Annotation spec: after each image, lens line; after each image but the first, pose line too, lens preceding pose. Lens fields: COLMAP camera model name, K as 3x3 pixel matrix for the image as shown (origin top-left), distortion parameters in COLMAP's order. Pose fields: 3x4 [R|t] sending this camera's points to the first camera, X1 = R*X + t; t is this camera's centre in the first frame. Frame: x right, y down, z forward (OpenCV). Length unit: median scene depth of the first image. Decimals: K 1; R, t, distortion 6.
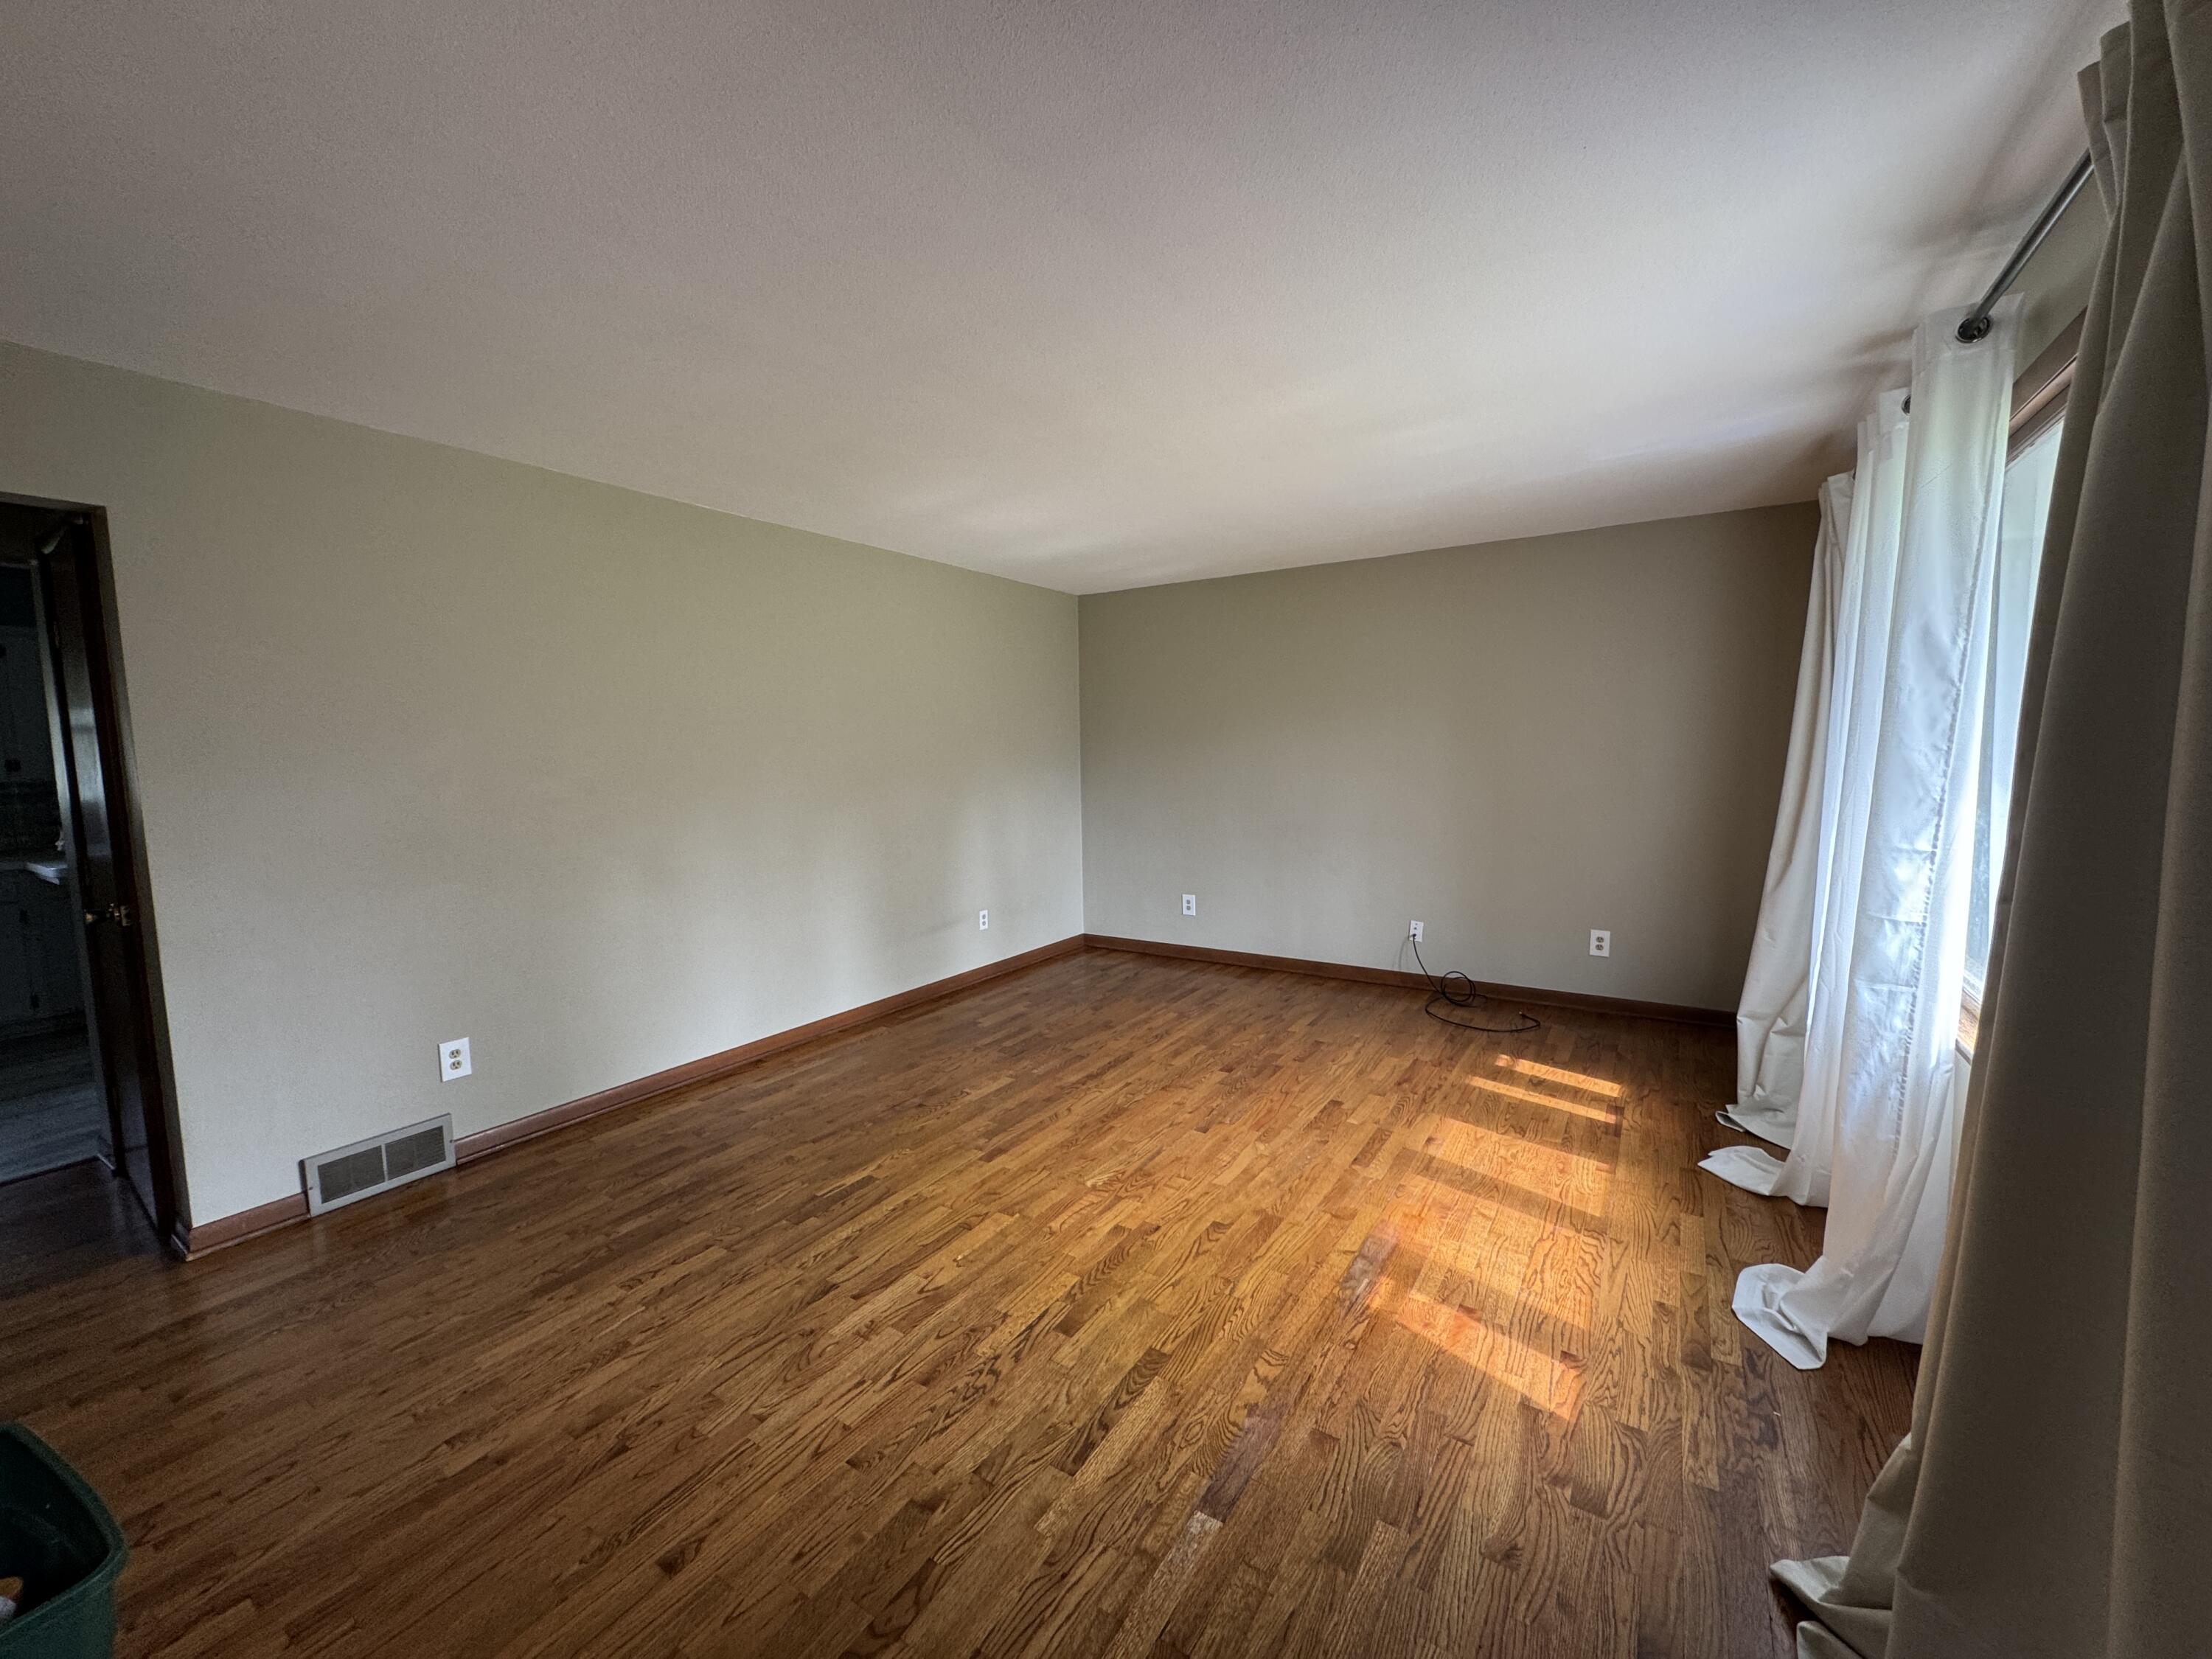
lens RADIAL K [[879.0, 0, 1106.0], [0, 879.0, 829.5], [0, 0, 1]] dist [-0.001557, -0.000102]
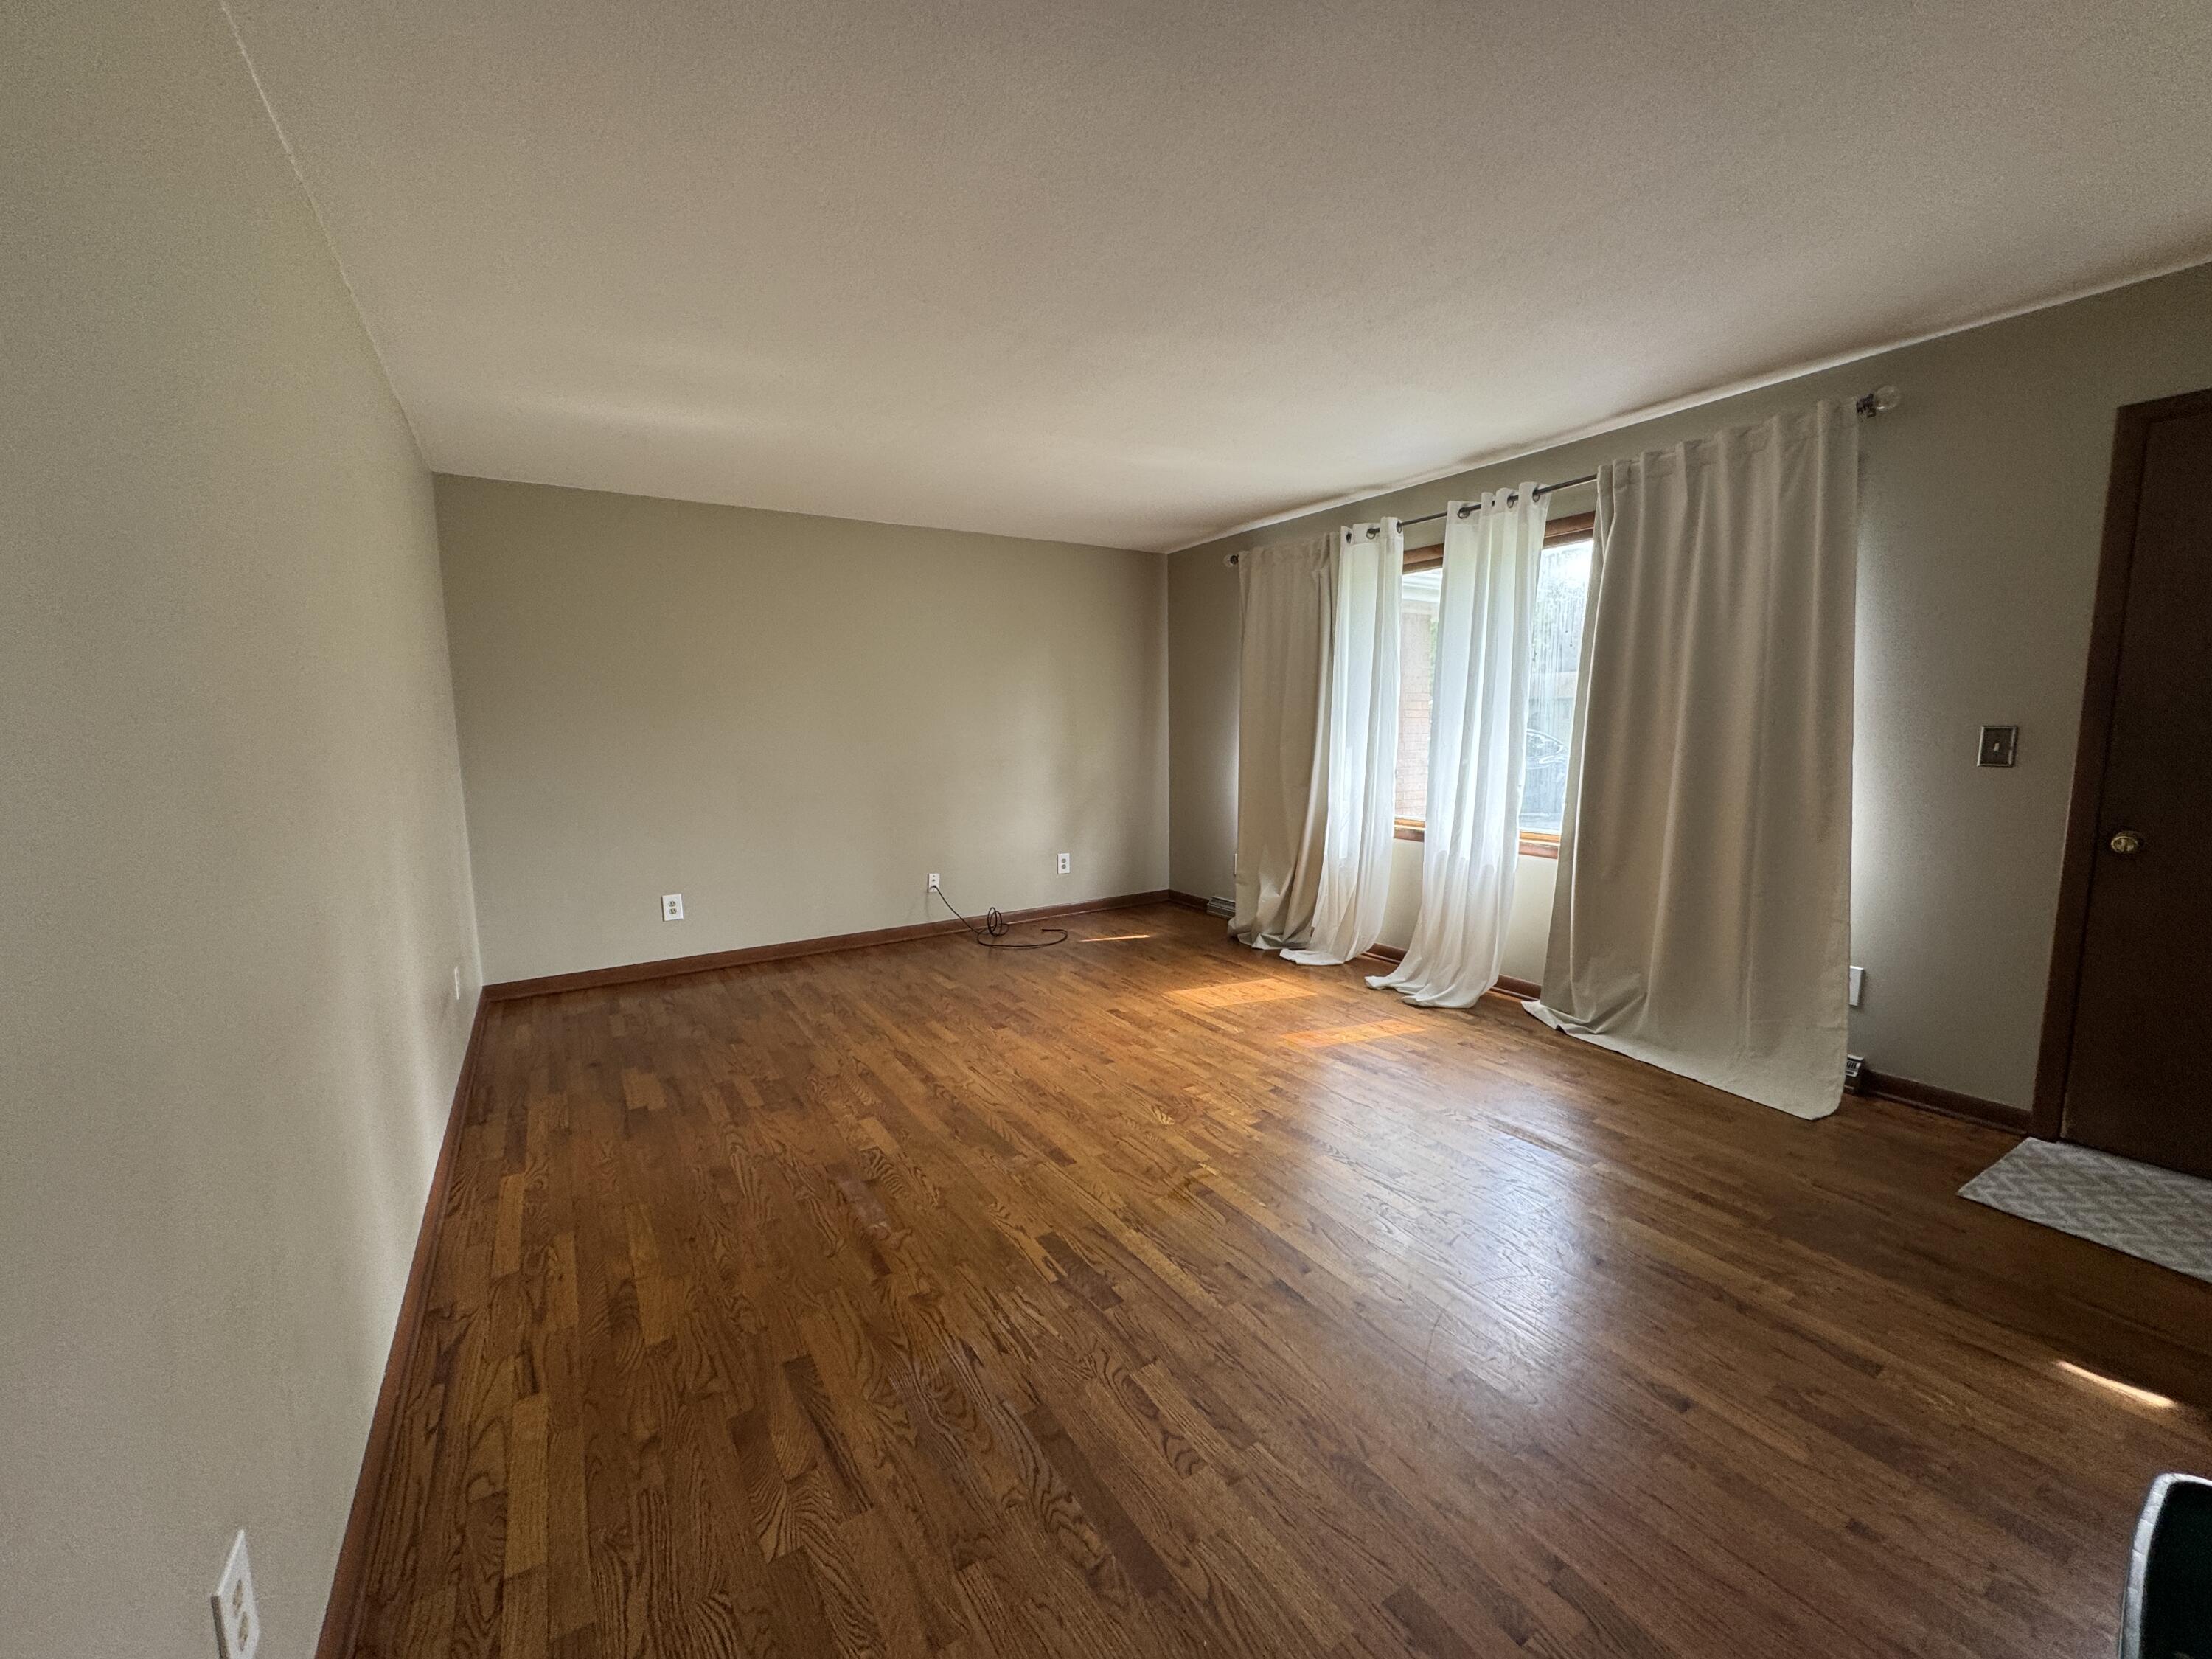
lens RADIAL K [[879.0, 0, 1106.0], [0, 879.0, 829.5], [0, 0, 1]] dist [-0.001557, -0.000102]
pose [[0.418421, -0.100770, 0.902646, -0.718687], [0.092386, 0.993393, 0.068075, -0.003393], [-0.903542, 0.054908, 0.424967, 0.483091]]
